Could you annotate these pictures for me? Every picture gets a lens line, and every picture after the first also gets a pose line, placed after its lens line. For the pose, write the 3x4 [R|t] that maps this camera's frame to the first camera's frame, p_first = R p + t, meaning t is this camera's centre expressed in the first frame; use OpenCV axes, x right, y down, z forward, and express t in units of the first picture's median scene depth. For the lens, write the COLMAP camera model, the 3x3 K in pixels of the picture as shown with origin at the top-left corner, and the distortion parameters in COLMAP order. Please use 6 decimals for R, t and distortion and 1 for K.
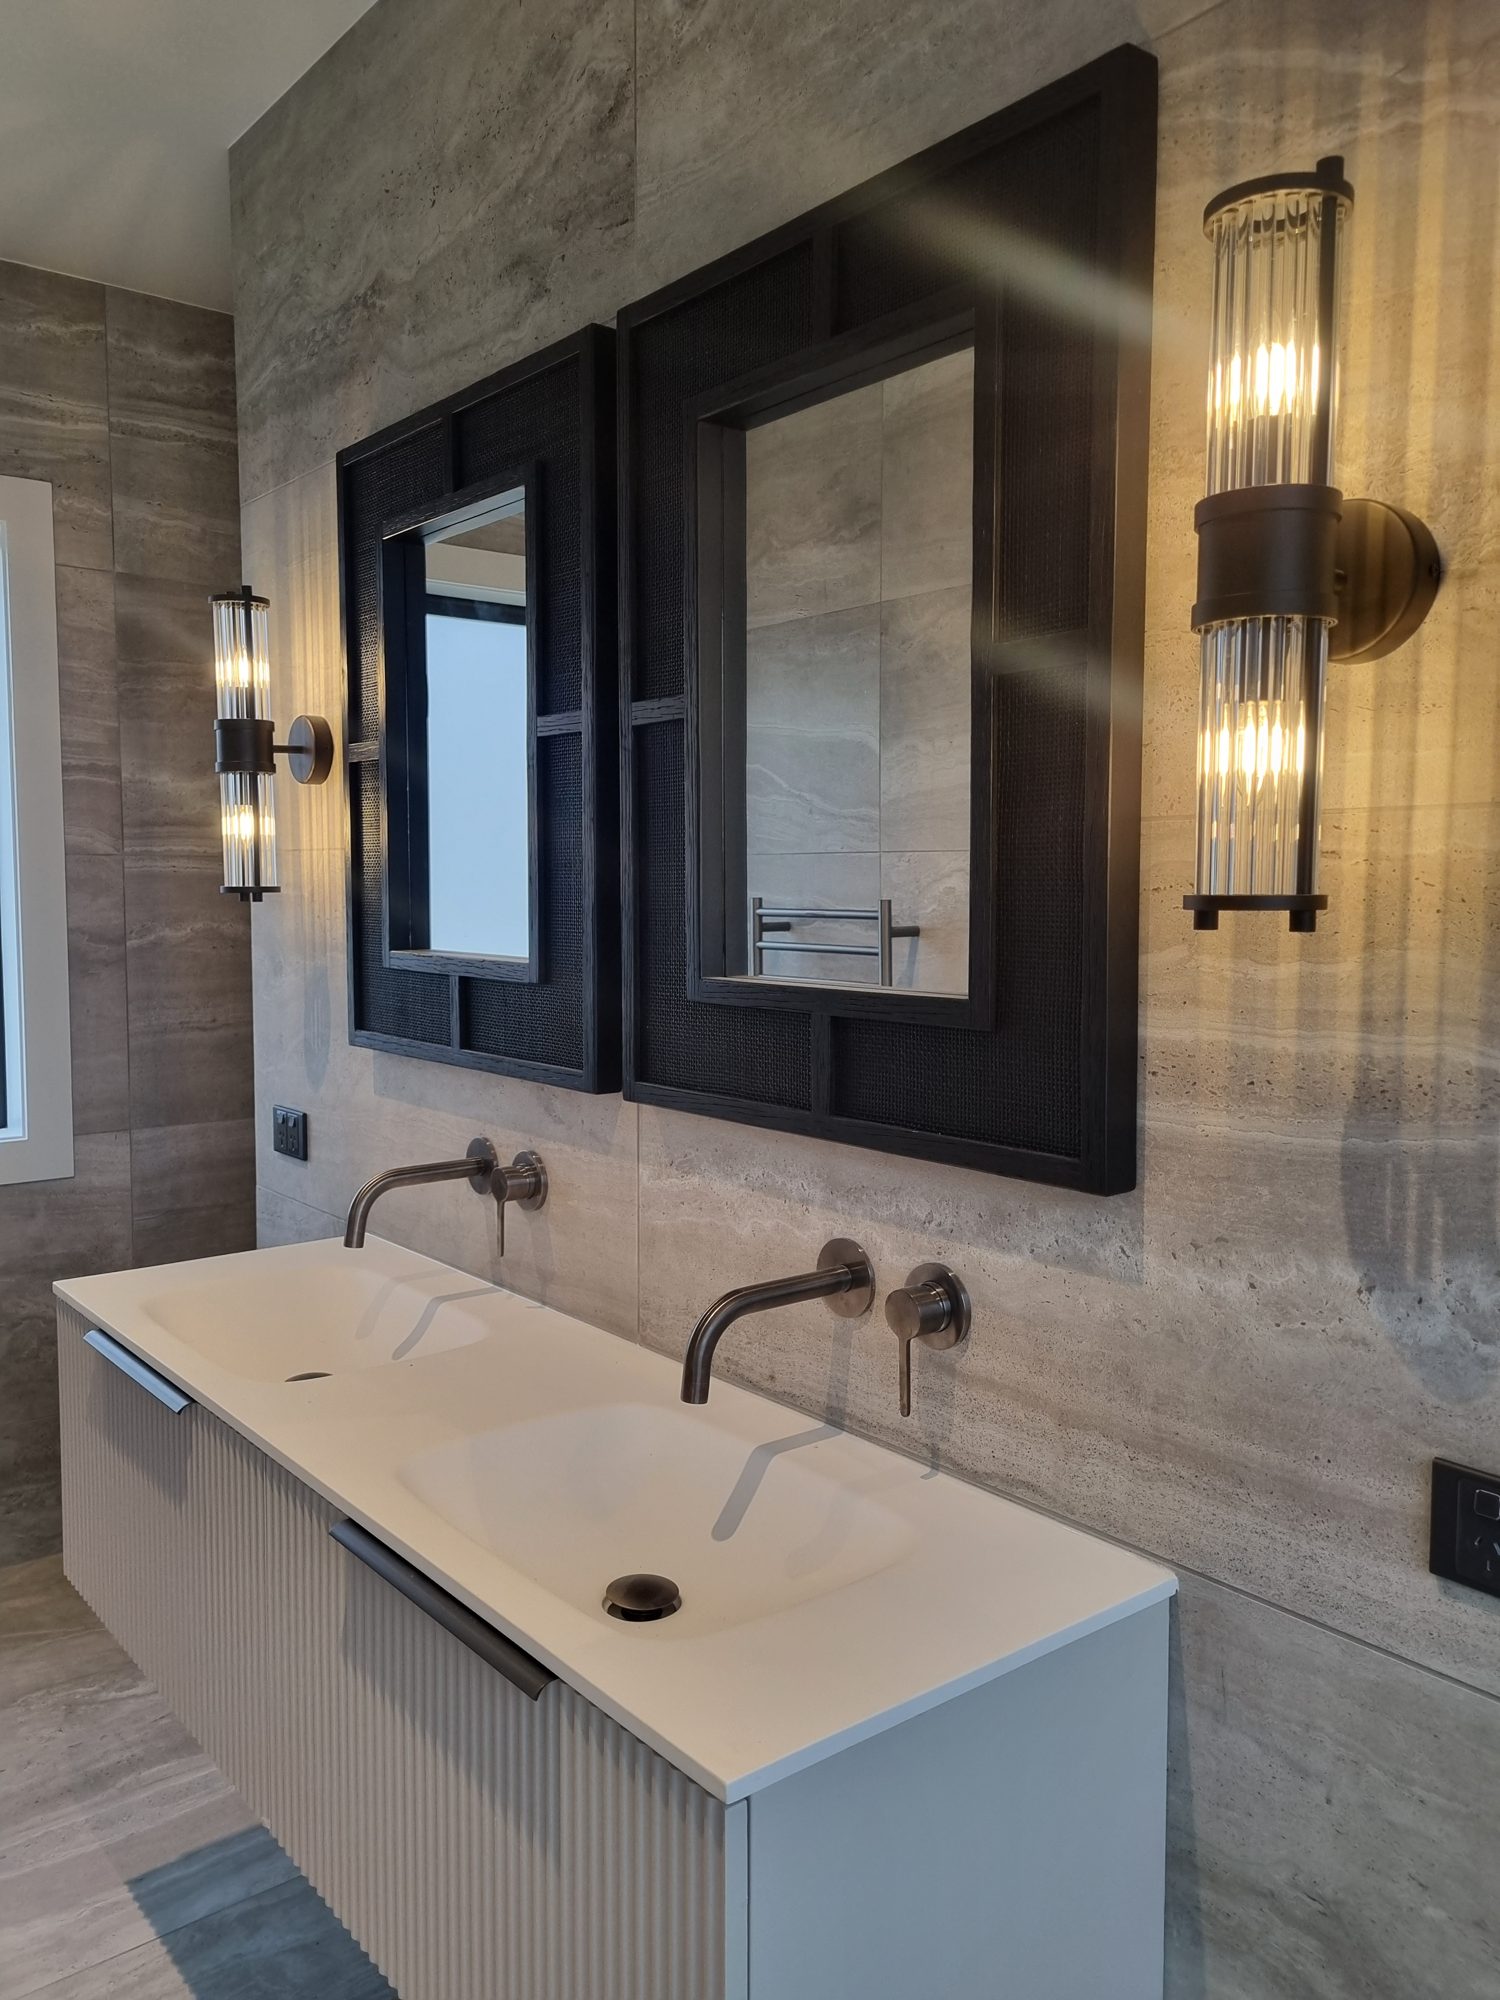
lens RADIAL K [[1528.5, 0, 703.1], [0, 1528.5, 994.5], [0, 0, 1]] dist [0.037754, -0.010115]
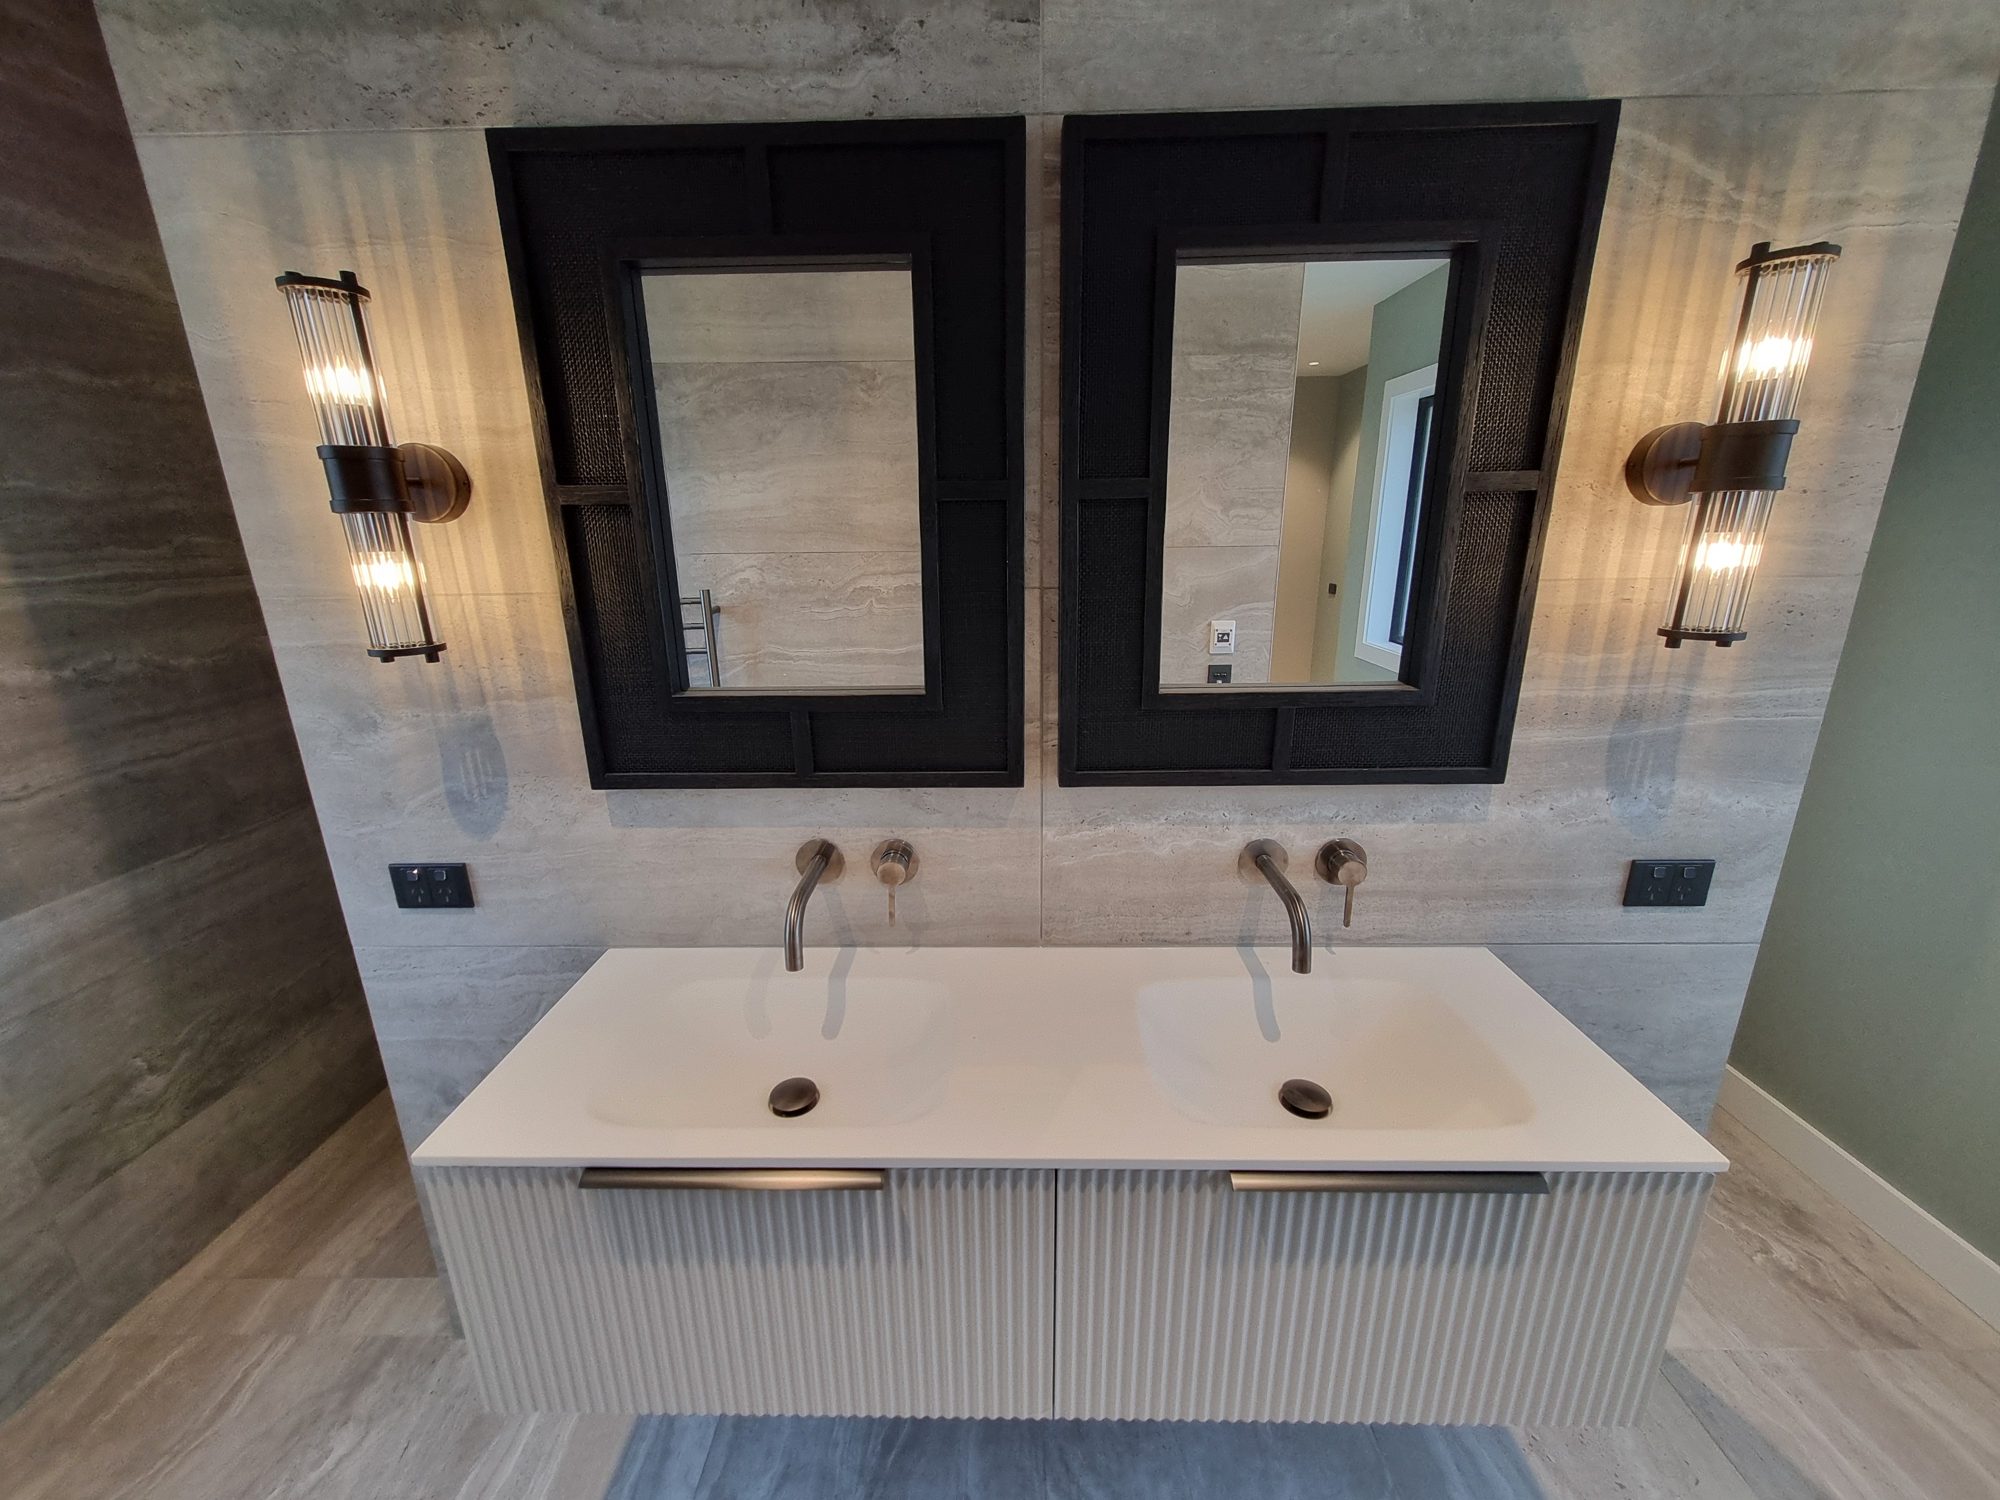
lens RADIAL K [[795.2, 0, 990.8], [0, 795.2, 757.0], [0, 0, 1]] dist [0.001719, 0.000298]
pose [[0.627766, -0.225539, 0.745011, -0.692232], [0.072919, 0.969934, 0.232186, -0.141067], [-0.774979, -0.091433, 0.625338, 0.697609]]
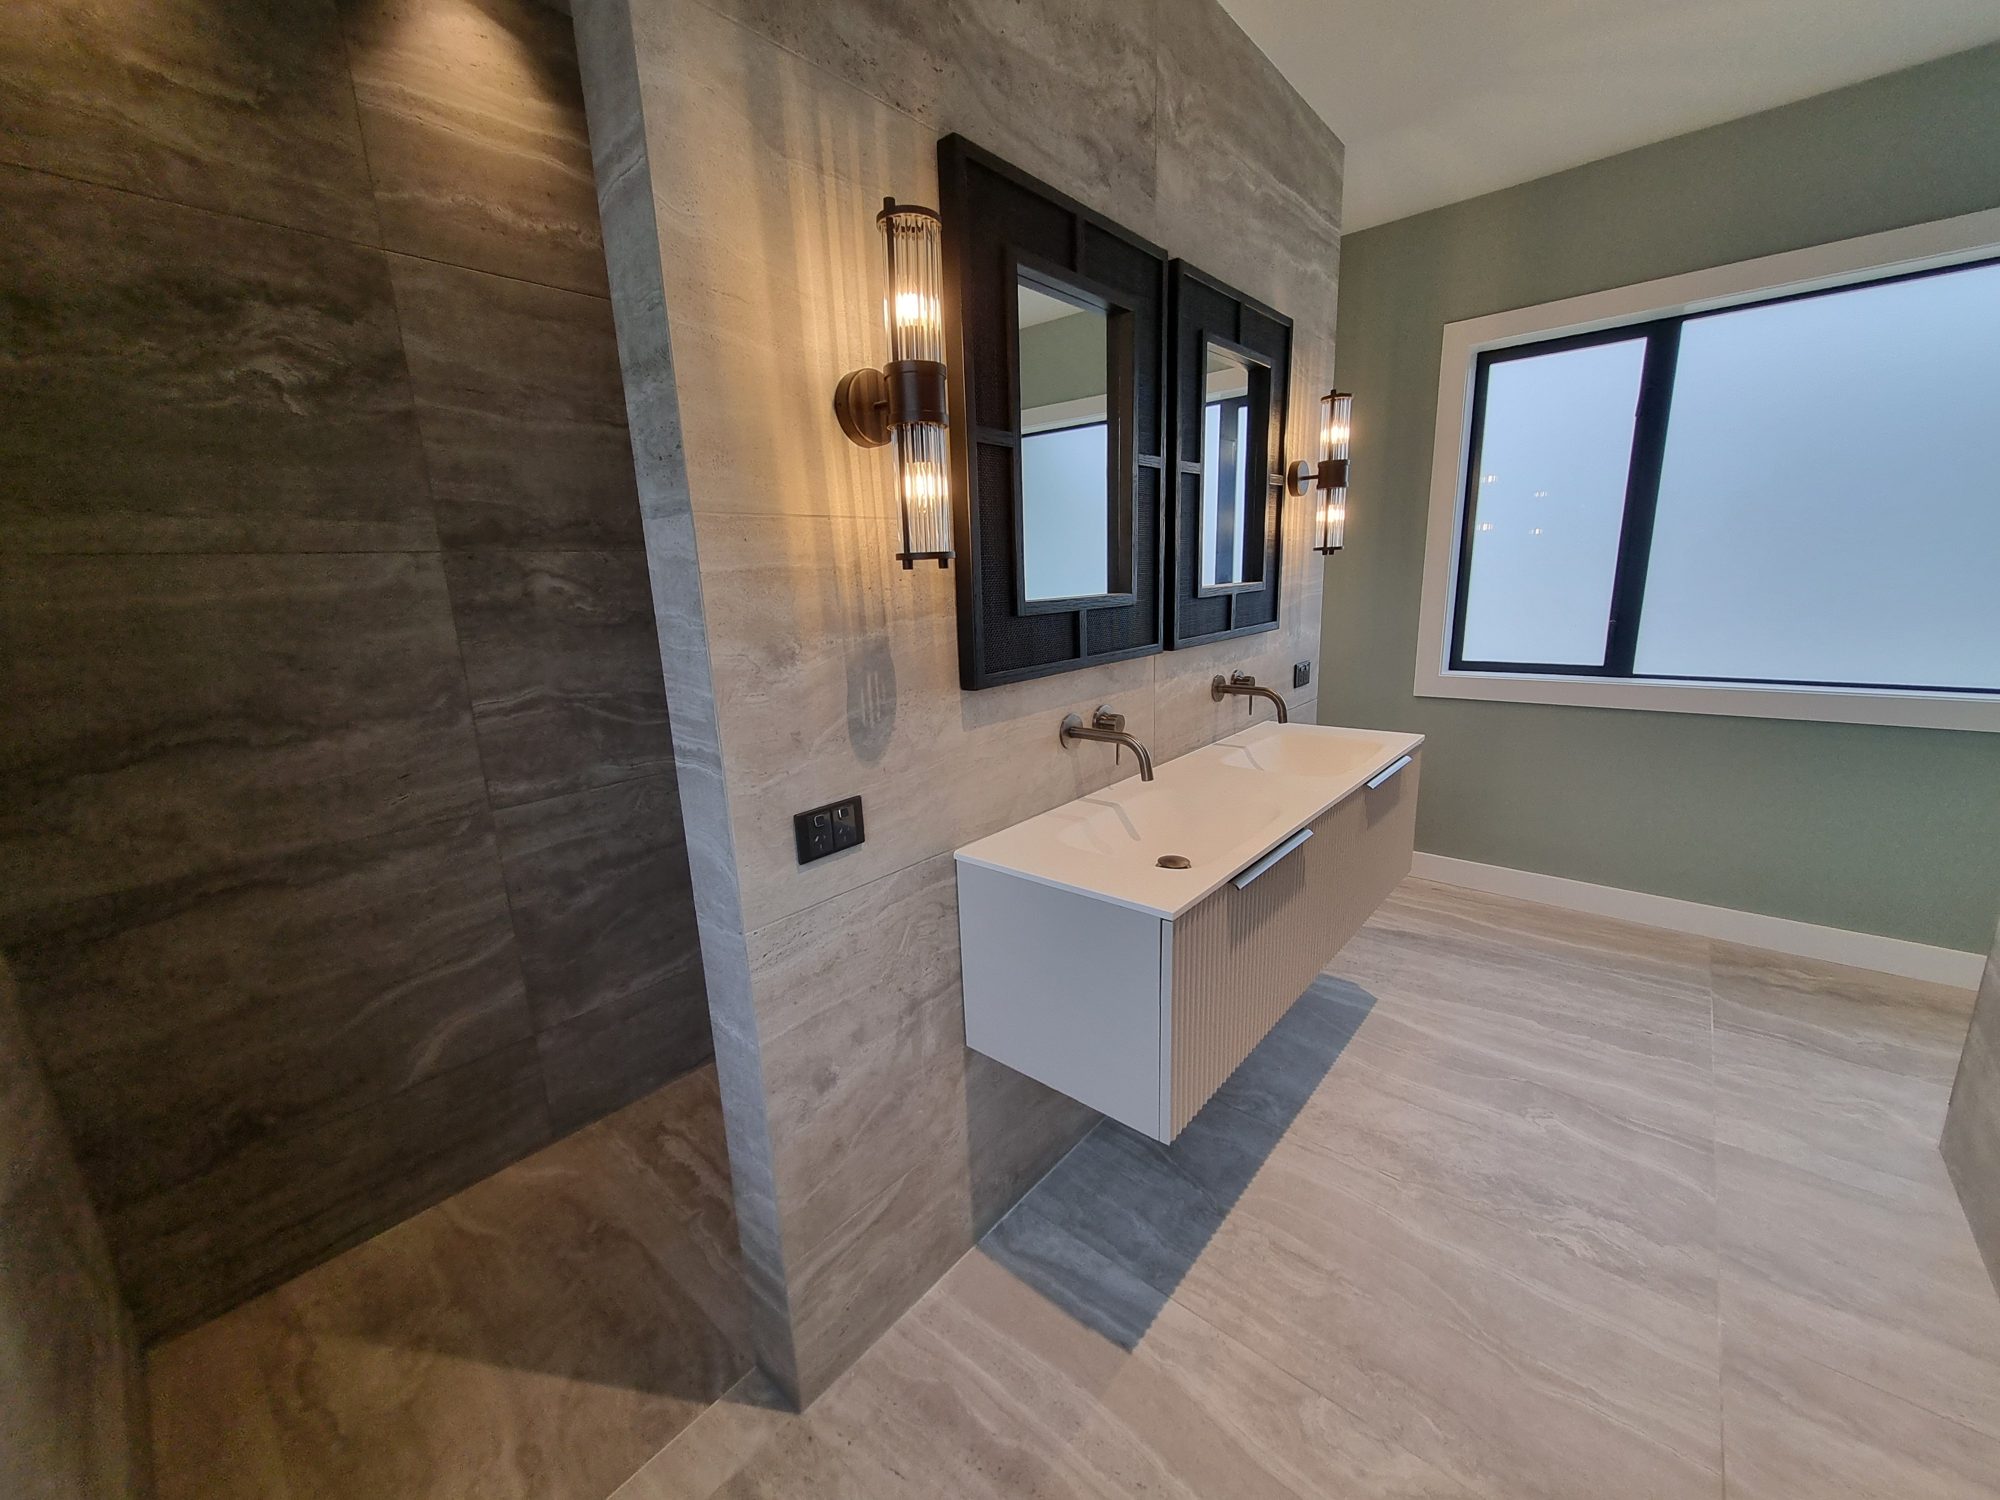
lens RADIAL K [[795.2, 0, 990.8], [0, 795.2, 757.0], [0, 0, 1]] dist [0.001719, 0.000298]
pose [[-0.200642, -0.214846, 0.955816, -1.264073], [0.112321, 0.964177, 0.240304, -0.097882], [-0.973204, 0.155573, -0.169323, 1.670211]]
